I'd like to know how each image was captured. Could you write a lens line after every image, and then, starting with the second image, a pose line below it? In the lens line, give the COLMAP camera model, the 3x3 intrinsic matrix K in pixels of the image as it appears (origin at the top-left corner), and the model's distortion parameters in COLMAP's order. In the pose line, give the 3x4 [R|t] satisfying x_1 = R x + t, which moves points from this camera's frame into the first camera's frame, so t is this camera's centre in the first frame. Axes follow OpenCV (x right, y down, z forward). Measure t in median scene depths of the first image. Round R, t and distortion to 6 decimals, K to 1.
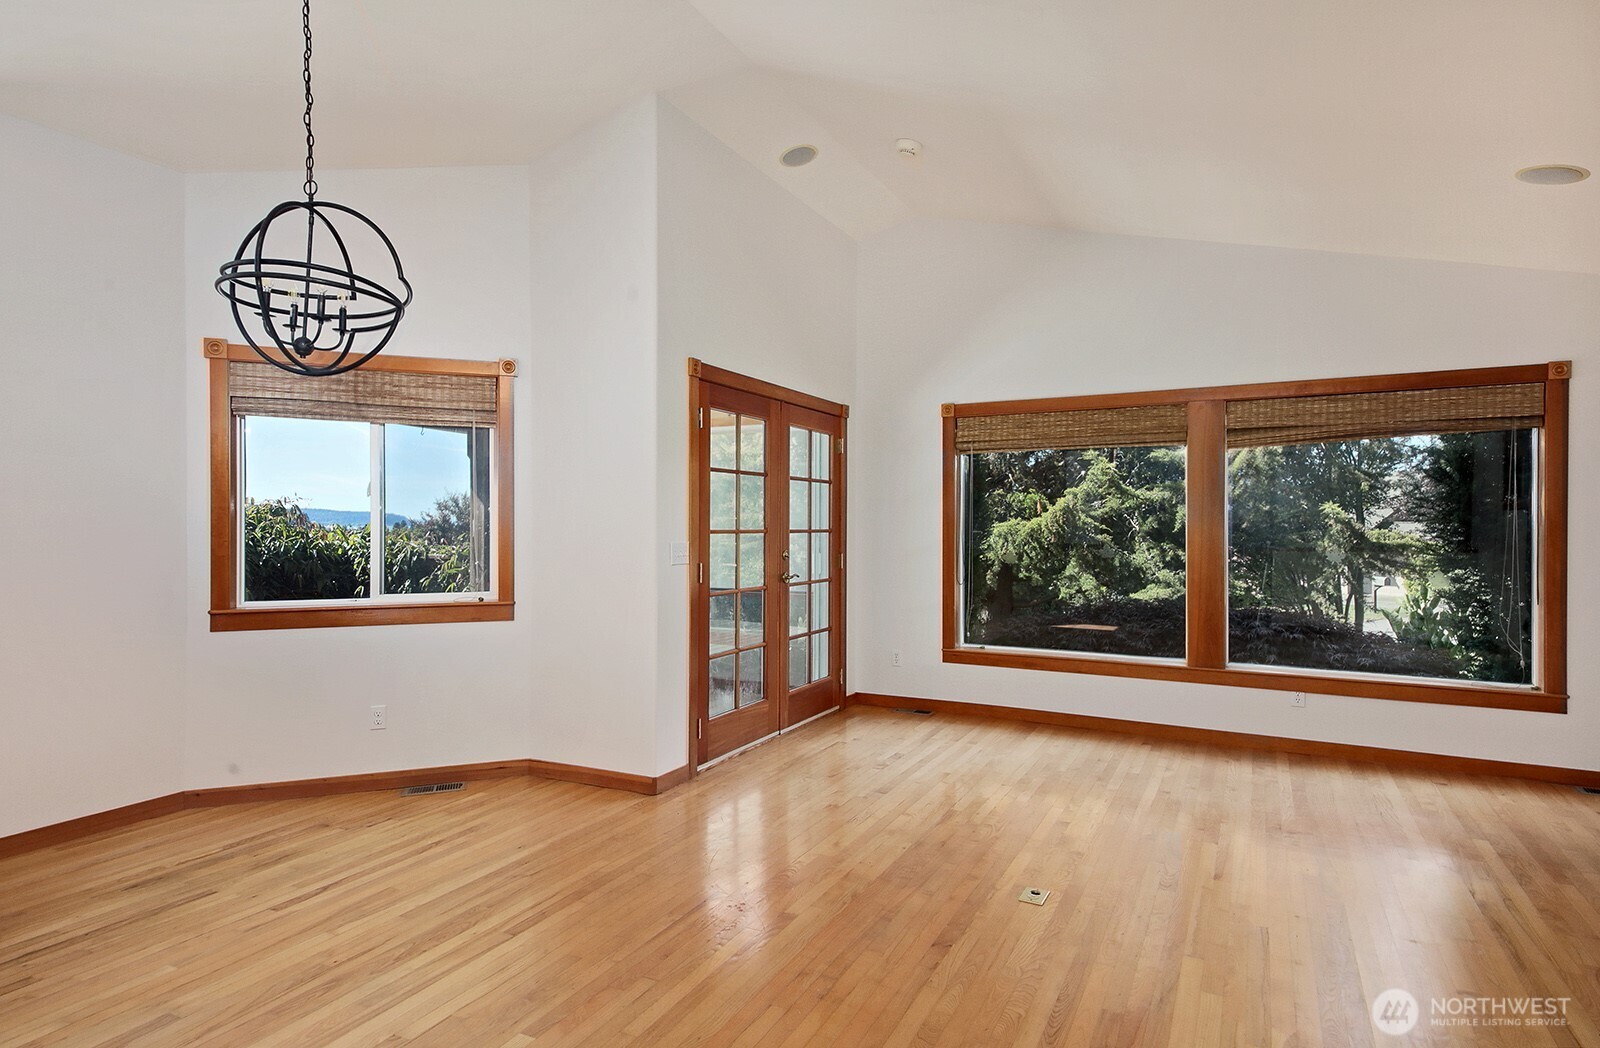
lens RADIAL K [[877.6, 0, 847.5], [0, 877.6, 528.5], [0, 0, 1]] dist [0.033123, -0.002336]
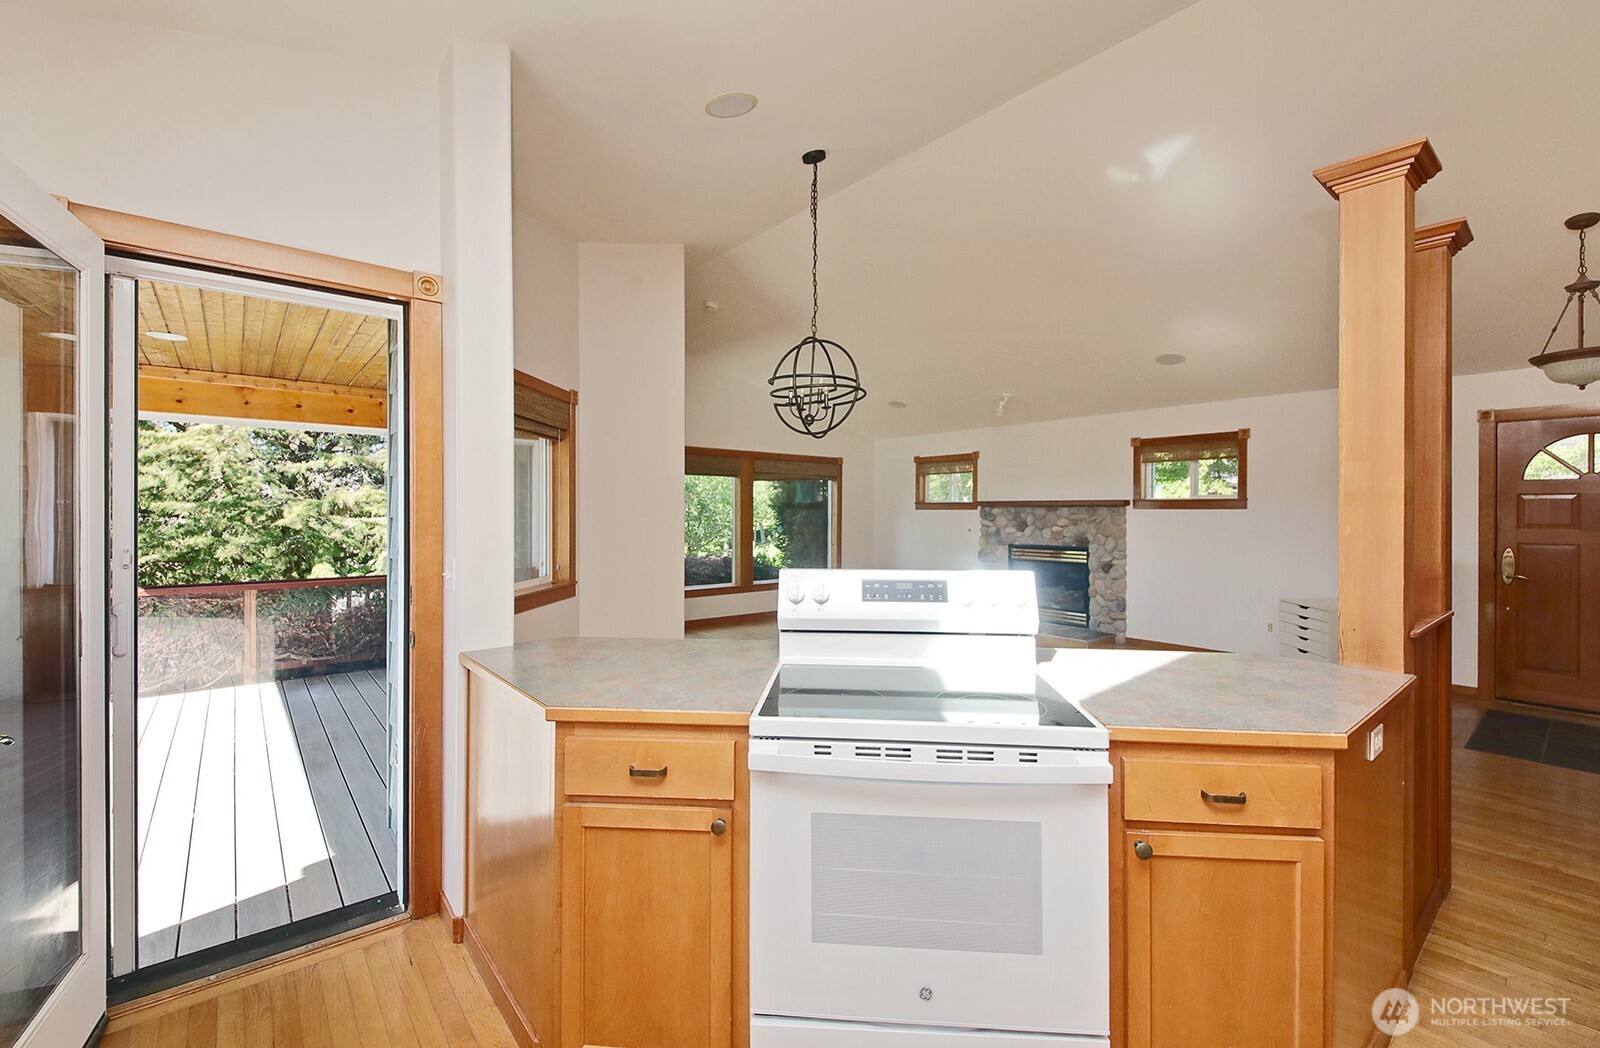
lens RADIAL K [[625.5, 0, 799.1], [0, 625.5, 518.6], [0, 0, 1]] dist [0.041820, 0.000209]
pose [[0.438129, -0.008217, 0.898874, -1.122513], [0.001739, 0.999964, 0.008294, -0.015788], [-0.898910, -0.002070, 0.438128, 0.300127]]
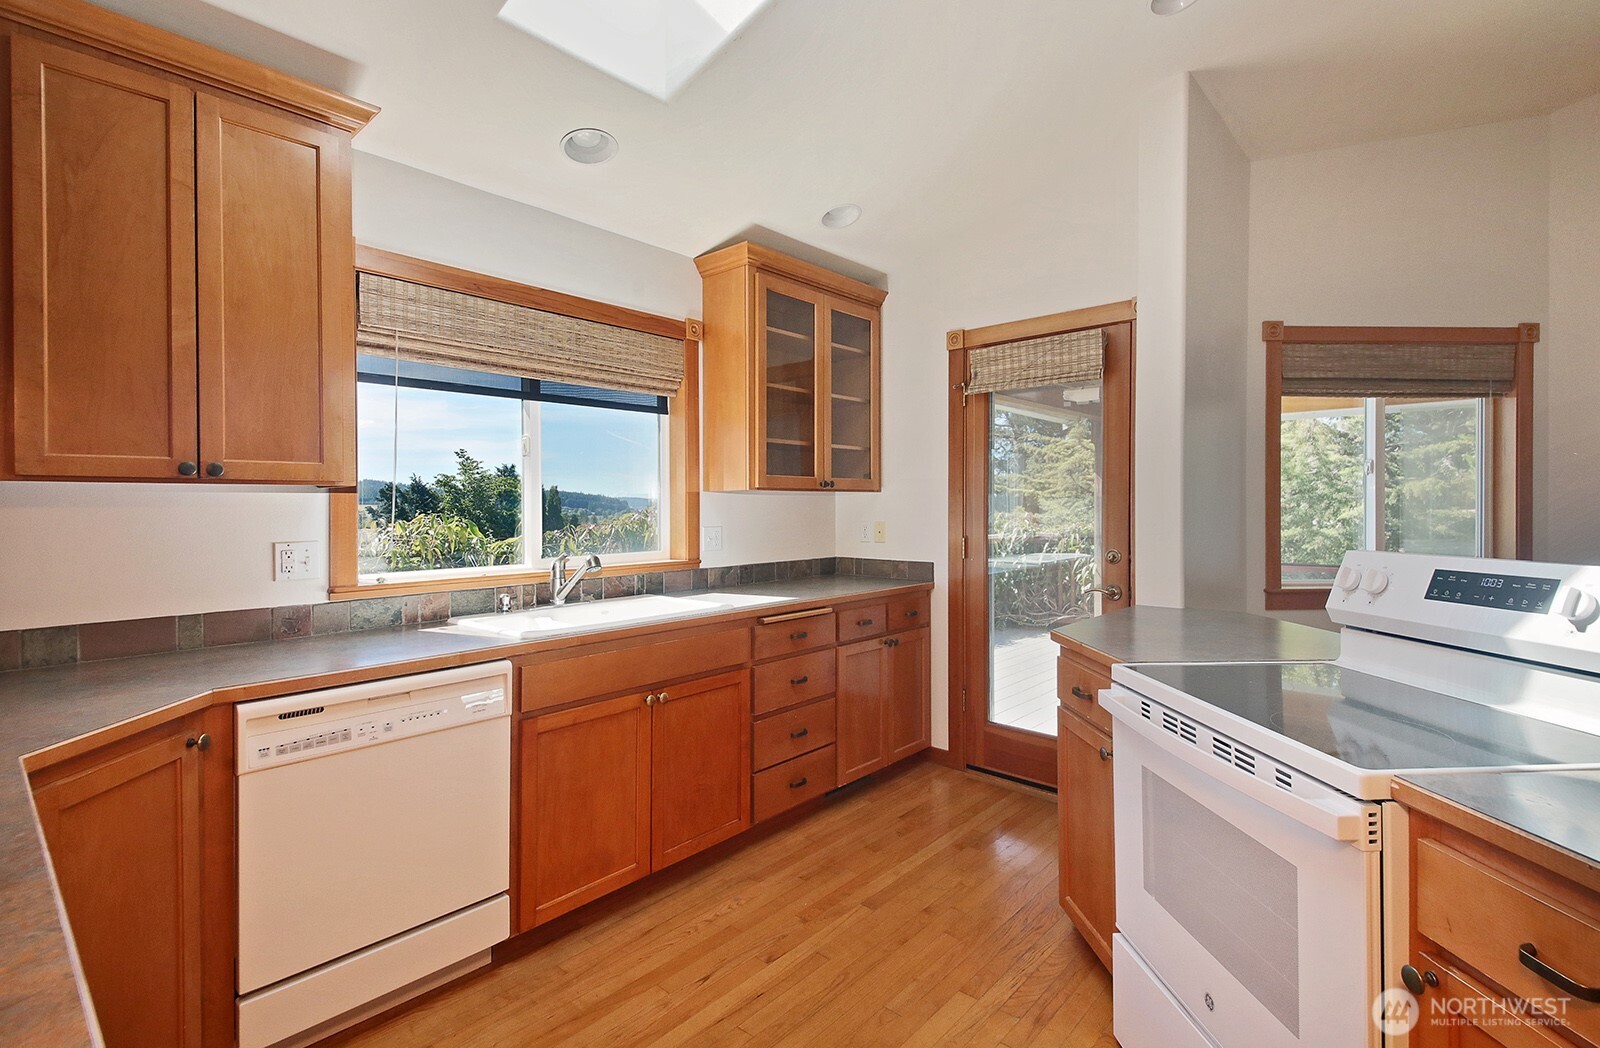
lens RADIAL K [[744.7, 0, 807.1], [0, 744.7, 507.7], [0, 0, 1]] dist [0.011762, -0.001072]
pose [[0.953536, -0.005748, -0.301223, -0.899367], [0.004525, 0.999978, -0.004761, 0.000719], [0.301244, 0.003176, 0.953542, 0.029430]]
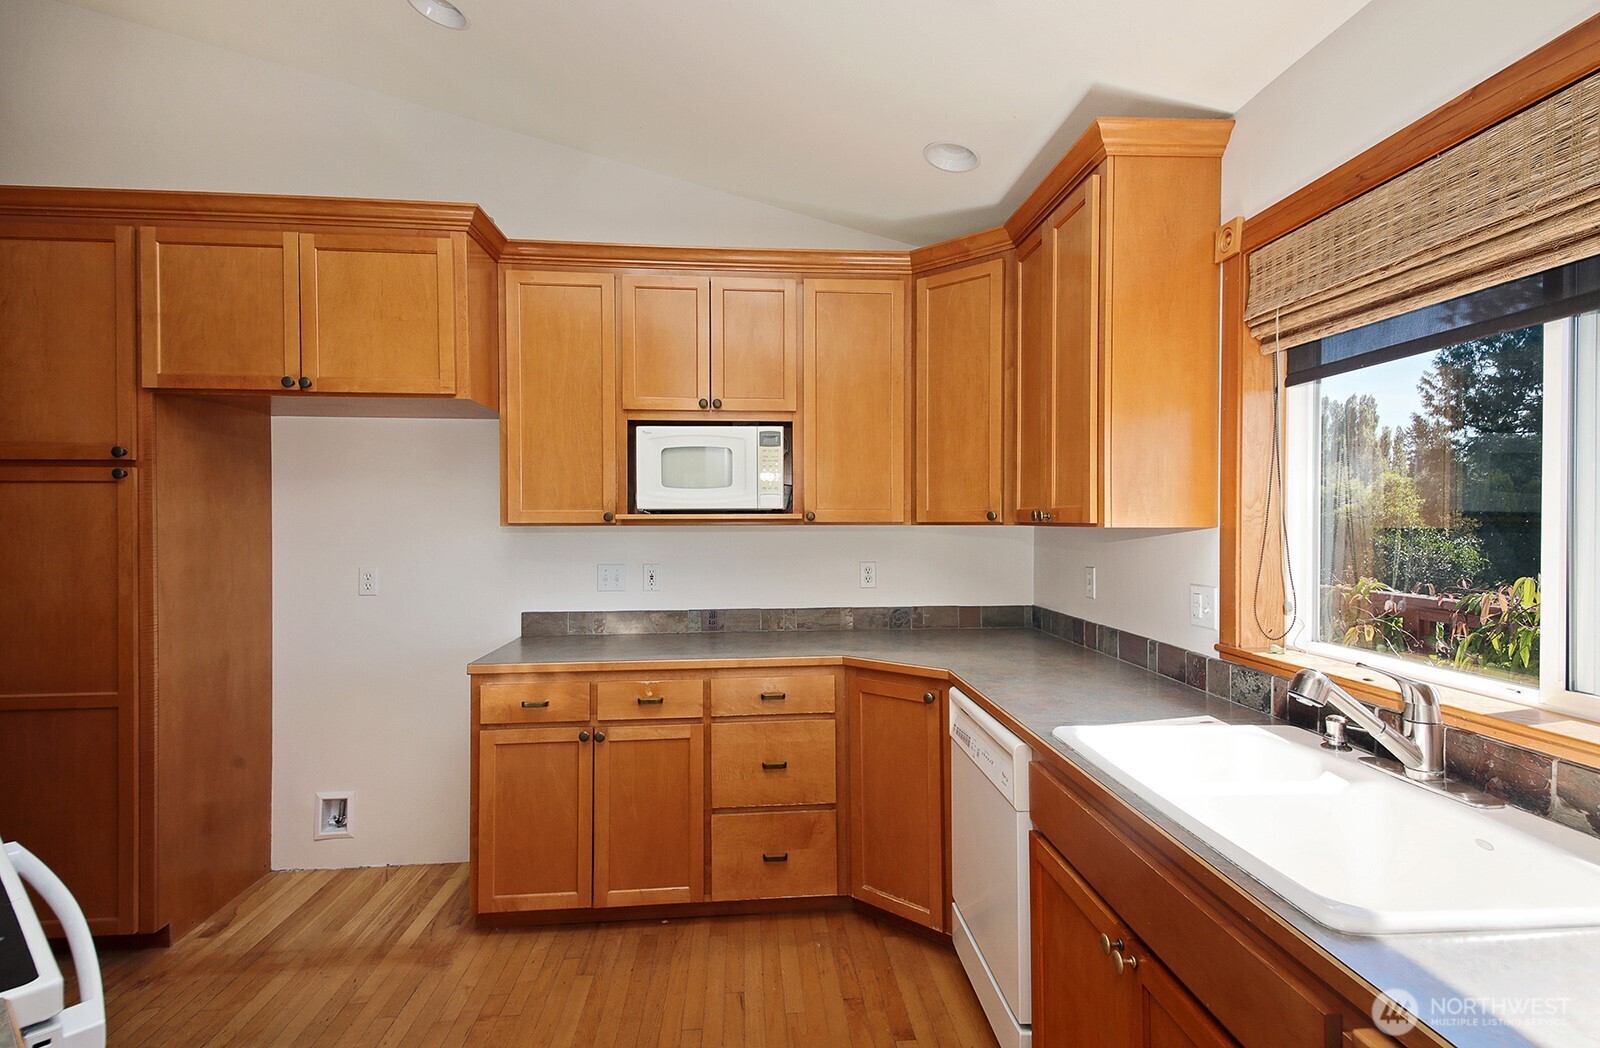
lens RADIAL K [[766.5, 0, 801.7], [0, 766.5, 513.1], [0, 0, 1]] dist [0.015073, -0.012694]
pose [[-0.883127, -0.003248, -0.469124, -0.935960], [-0.002158, 0.999994, -0.002860, -0.023597], [0.469130, -0.001513, -0.883128, 0.718837]]
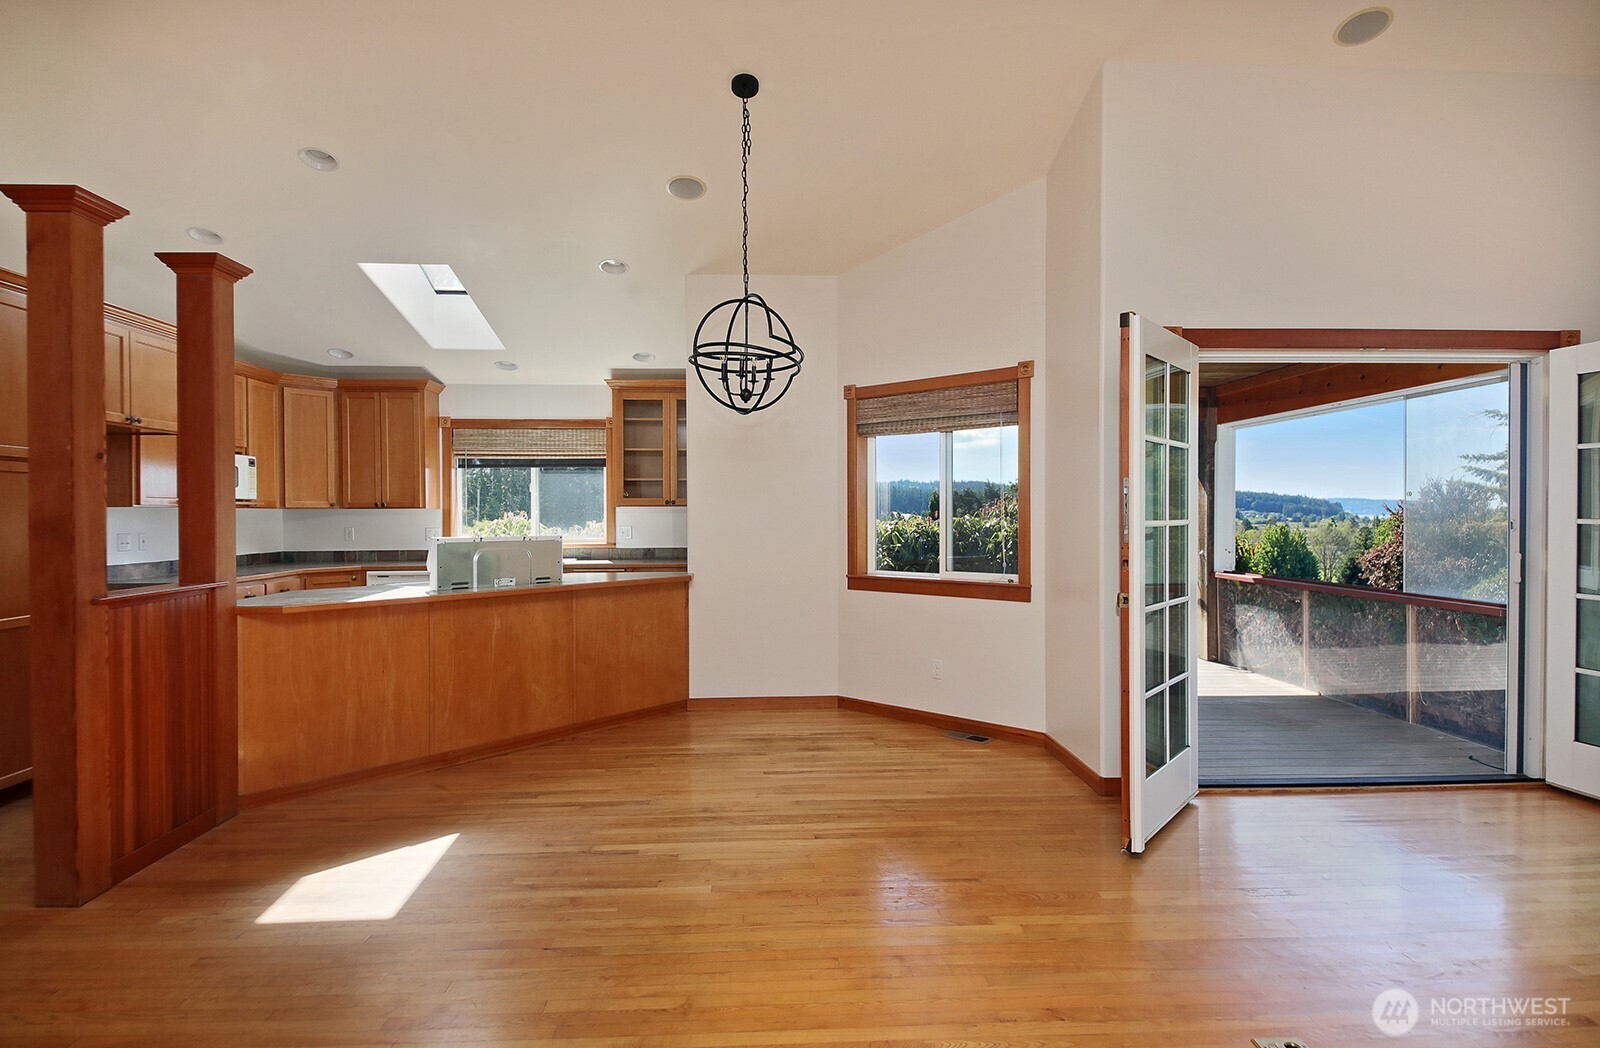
lens RADIAL K [[877.6, 0, 794.0], [0, 877.6, 520.1], [0, 0, 1]] dist [0.033123, -0.002336]
pose [[0.456768, 0.001448, -0.889584, 0.465735], [0.000203, 0.999998, 0.001731, 0.001999], [0.889586, -0.000971, 0.456767, 0.255949]]
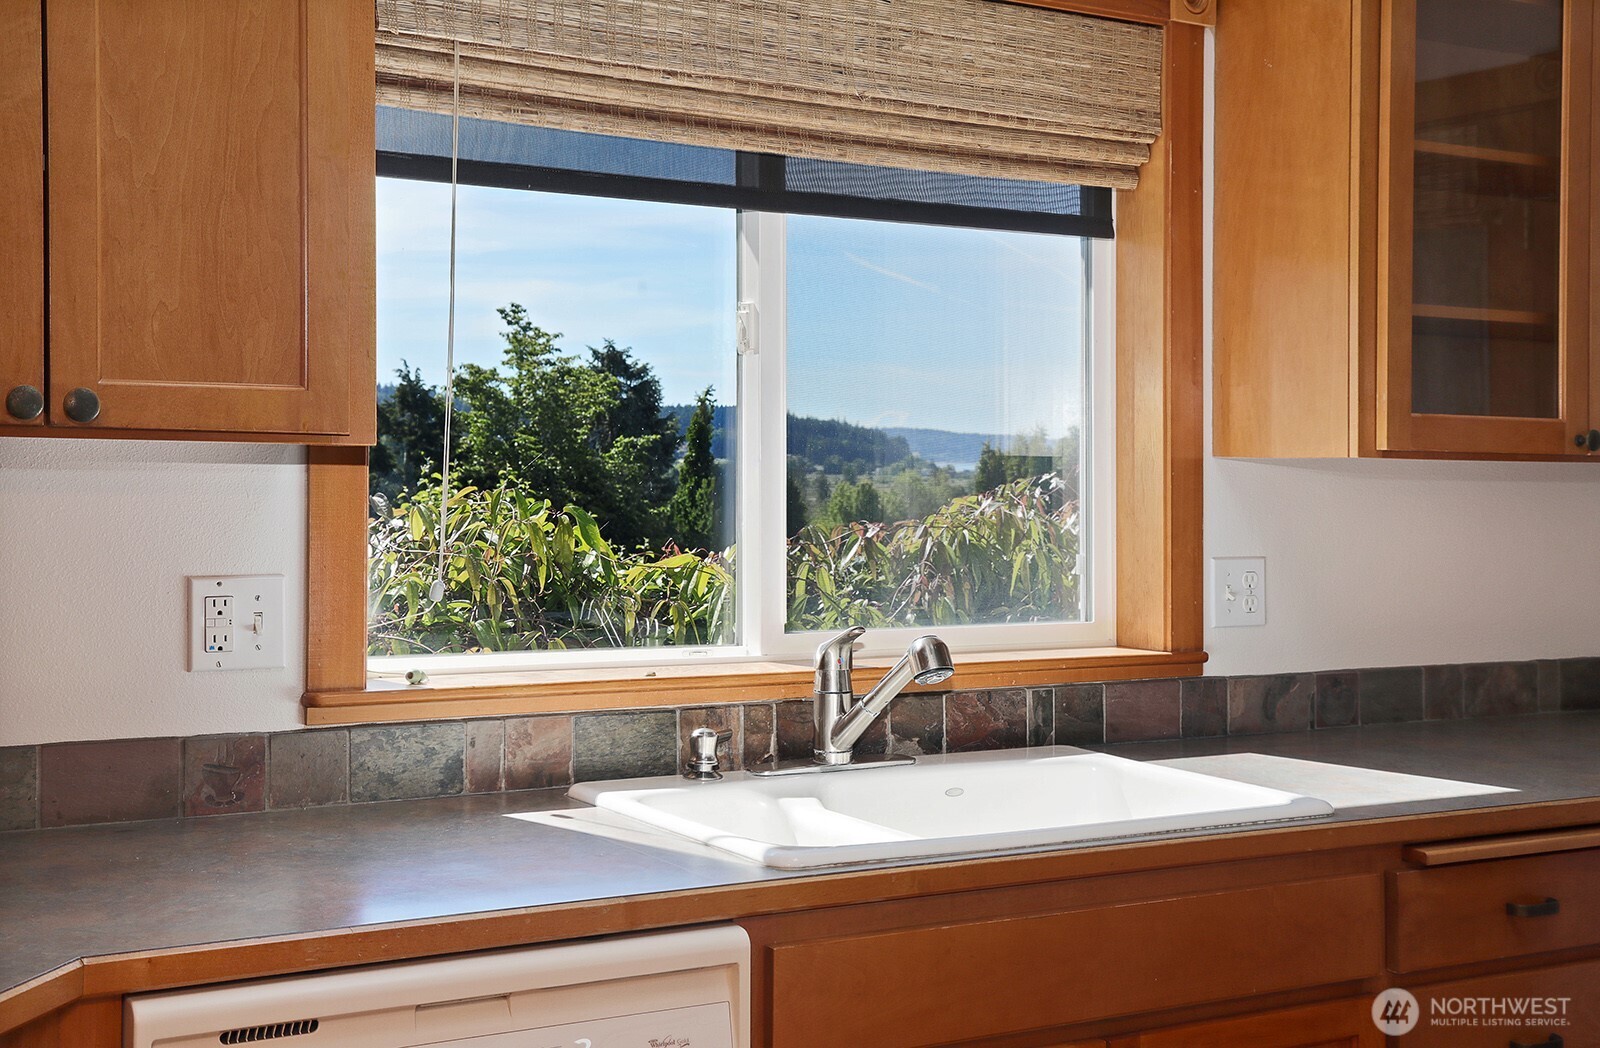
lens RADIAL K [[2009.2, 0, 765.3], [0, 2009.2, 463.2], [0, 0, 1]] dist [0.105039, 0.000000]
pose [[0.817953, 0.015600, -0.575073, -0.945374], [-0.019590, 0.999808, -0.000742, -0.014658], [0.574951, 0.011872, 0.818102, 0.036050]]
